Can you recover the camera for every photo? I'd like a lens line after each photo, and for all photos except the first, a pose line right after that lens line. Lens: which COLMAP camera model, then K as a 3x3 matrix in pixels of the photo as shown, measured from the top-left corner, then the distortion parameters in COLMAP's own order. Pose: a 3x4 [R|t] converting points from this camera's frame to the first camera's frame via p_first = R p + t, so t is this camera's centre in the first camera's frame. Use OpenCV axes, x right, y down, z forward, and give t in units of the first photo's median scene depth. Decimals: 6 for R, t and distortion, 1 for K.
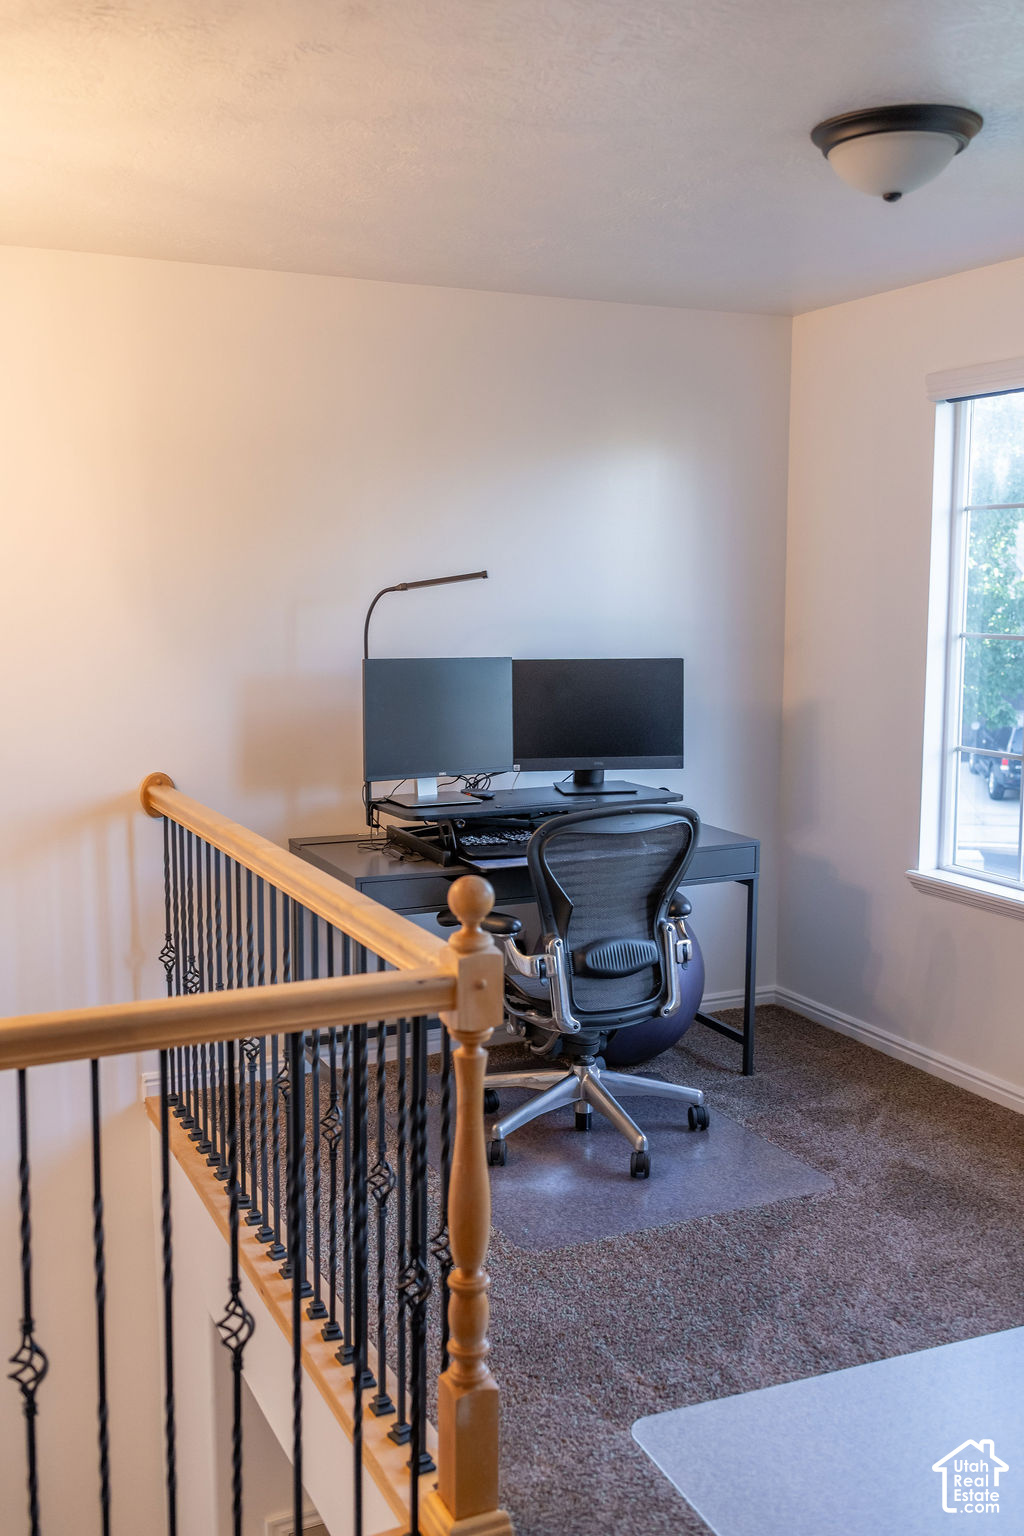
lens RADIAL K [[1466.0, 0, 512.0], [0, 1466.0, 768.0], [0, 0, 1]] dist [-0.000870, 0.019897]
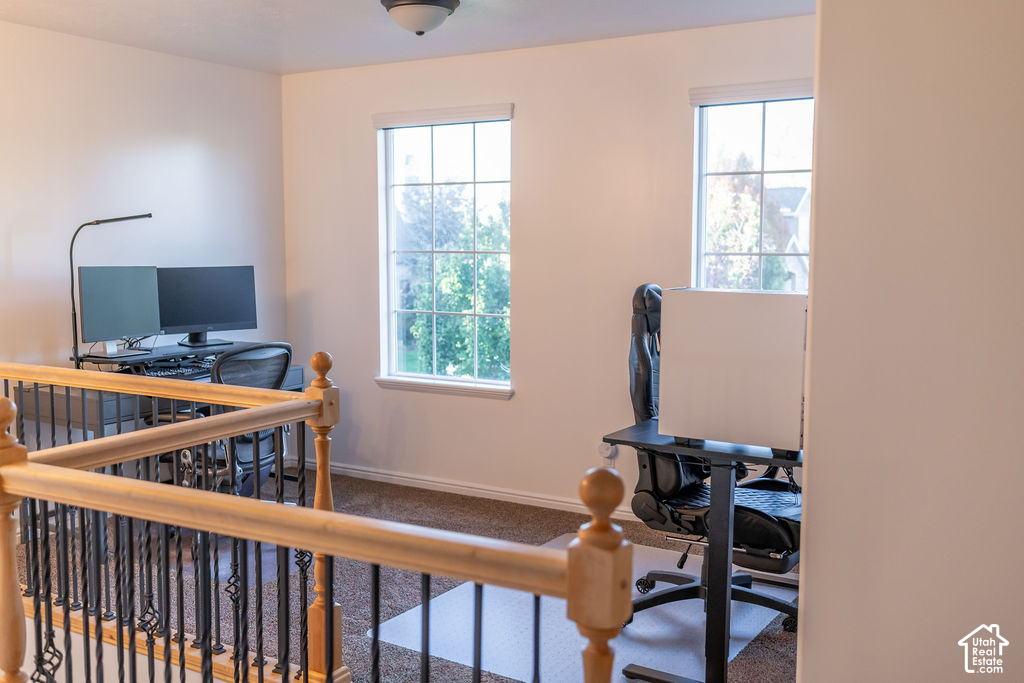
lens RADIAL K [[977.3, 0, 512.0], [0, 977.3, 341.5], [0, 0, 1]] dist [-0.000870, 0.019897]
pose [[0.838590, -0.058959, 0.541564, -0.264994], [0.072048, 0.997397, -0.002979, 0.042139], [-0.539978, 0.041517, 0.840654, -0.148811]]
